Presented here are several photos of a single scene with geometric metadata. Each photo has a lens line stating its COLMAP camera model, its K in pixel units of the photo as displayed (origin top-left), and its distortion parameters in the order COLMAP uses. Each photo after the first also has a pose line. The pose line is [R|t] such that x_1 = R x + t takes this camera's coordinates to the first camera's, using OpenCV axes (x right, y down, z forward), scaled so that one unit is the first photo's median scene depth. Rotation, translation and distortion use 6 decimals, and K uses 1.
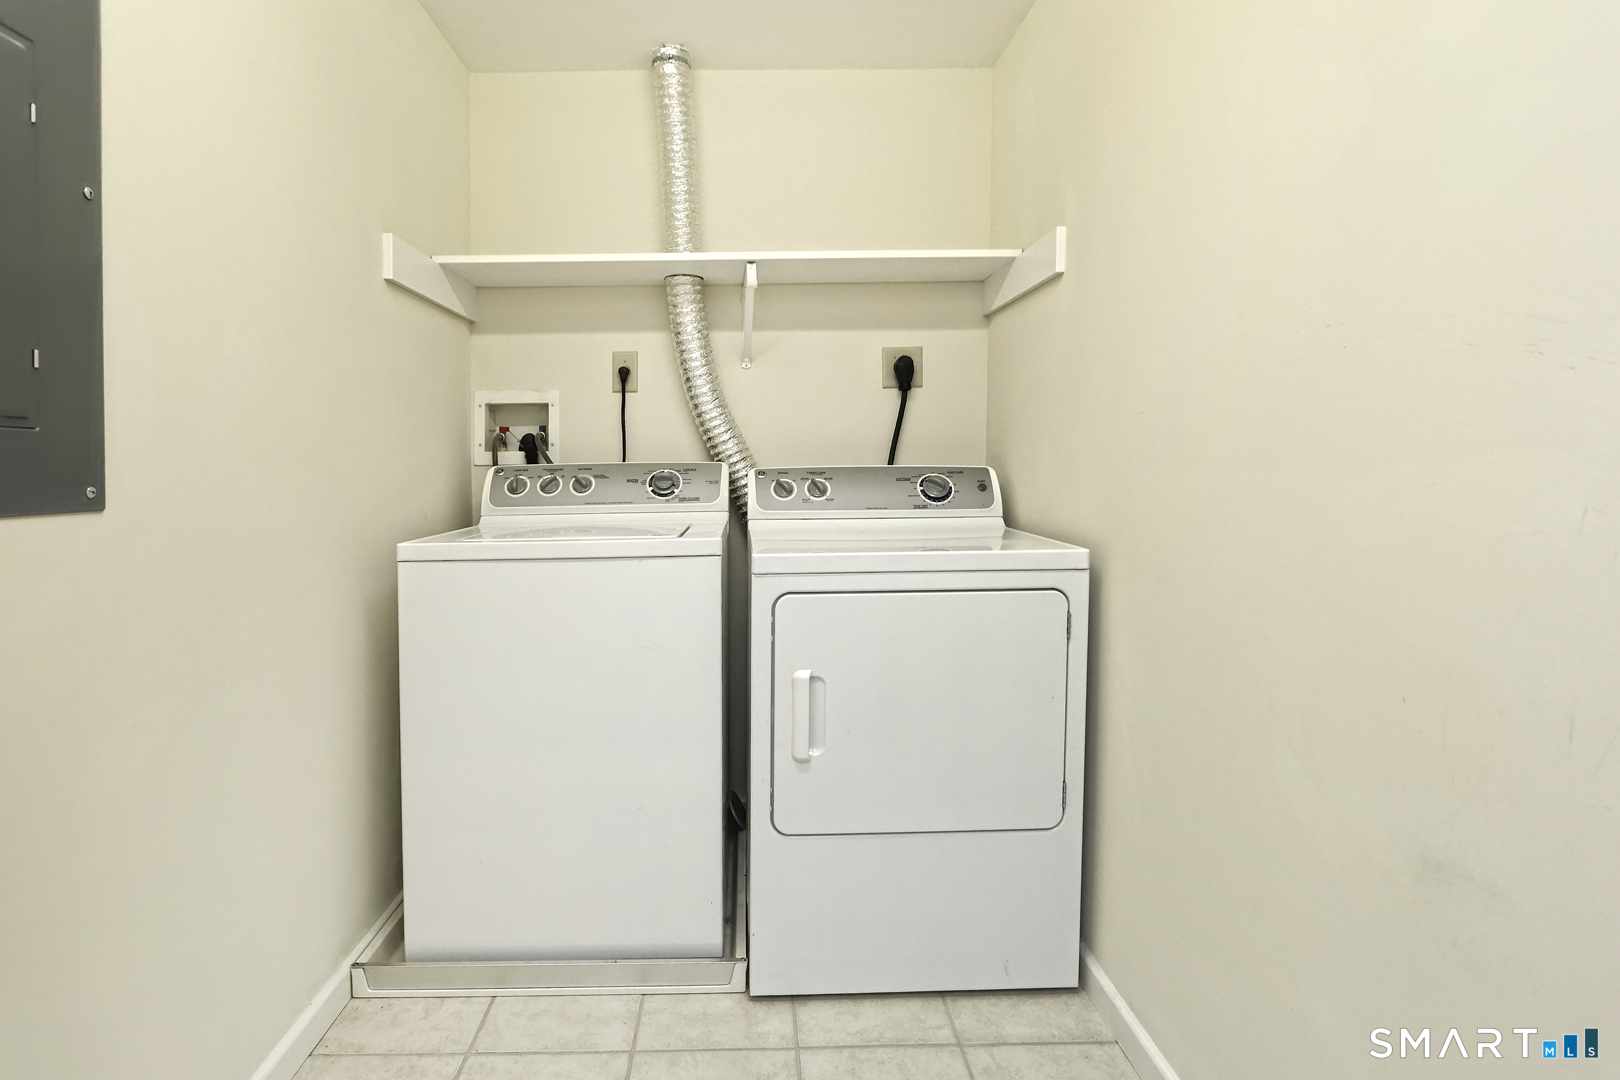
lens RADIAL K [[783.1, 0, 751.5], [0, 783.1, 508.6], [0, 0, 1]] dist [-0.060697, -0.000293]
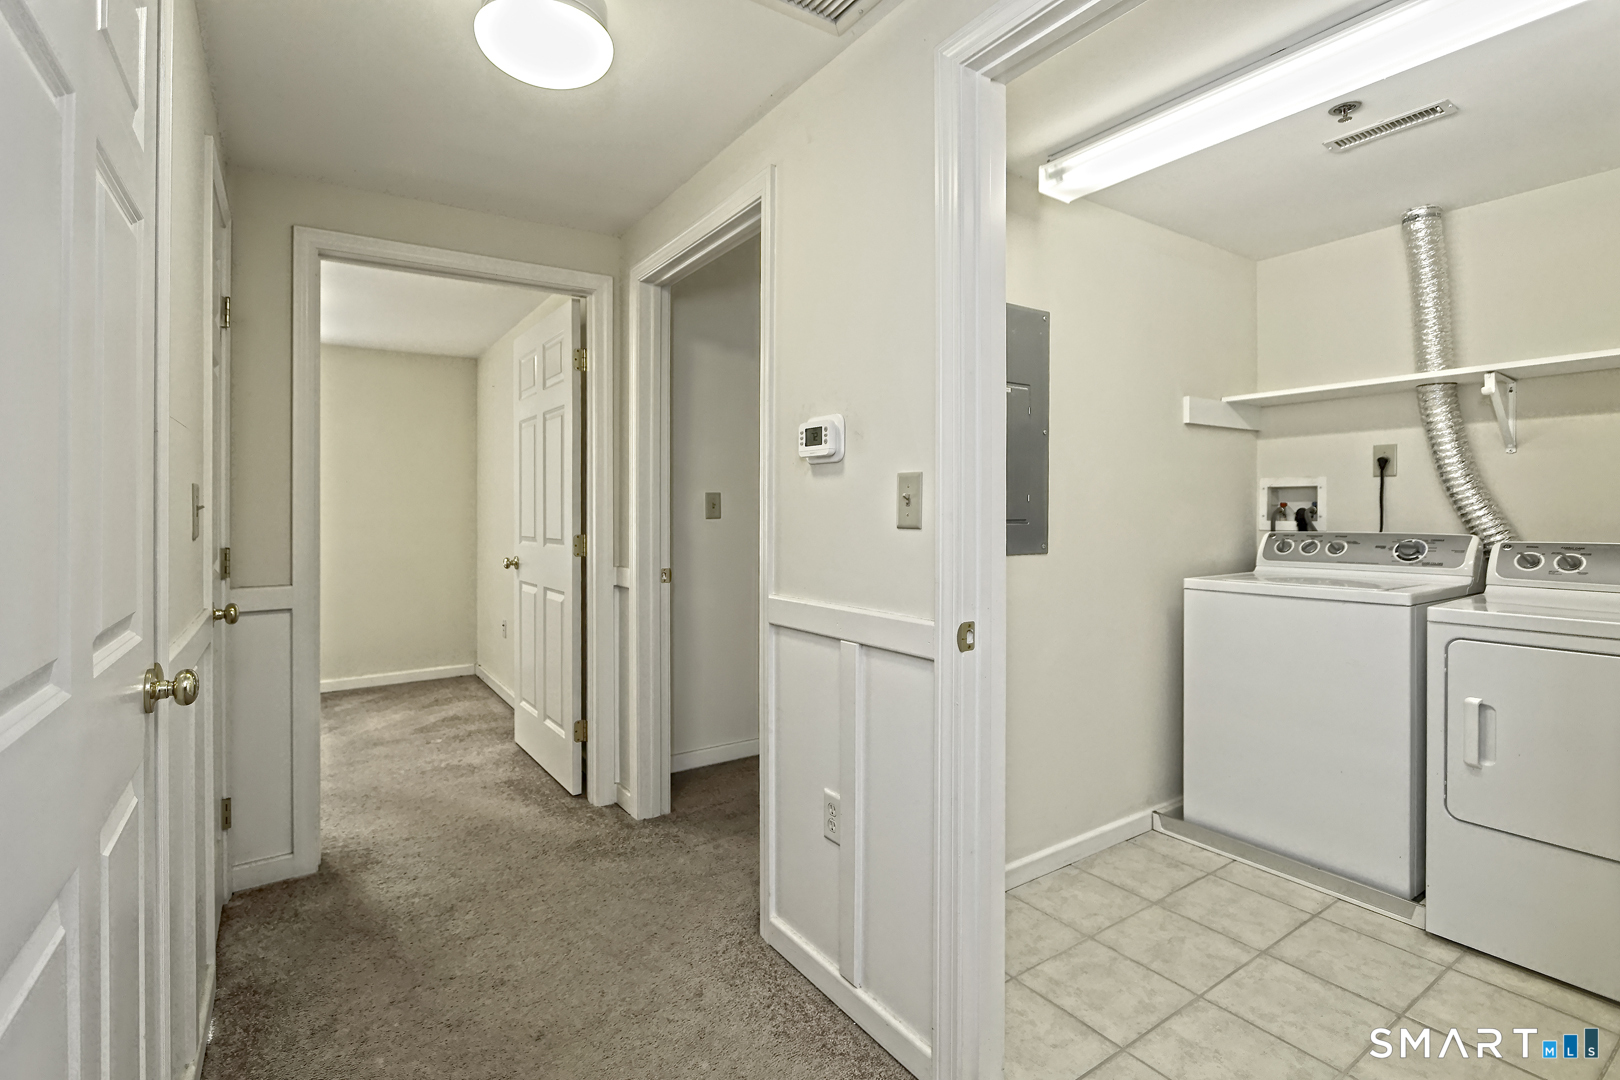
lens RADIAL K [[758.9, 0, 810.8], [0, 758.9, 507.9], [0, 0, 1]] dist [0.000383, 0.000024]
pose [[0.556190, 0.006387, -0.831030, 0.366877], [-0.050122, 0.998408, -0.025872, -0.020152], [0.829542, 0.056043, 0.555625, -0.489112]]
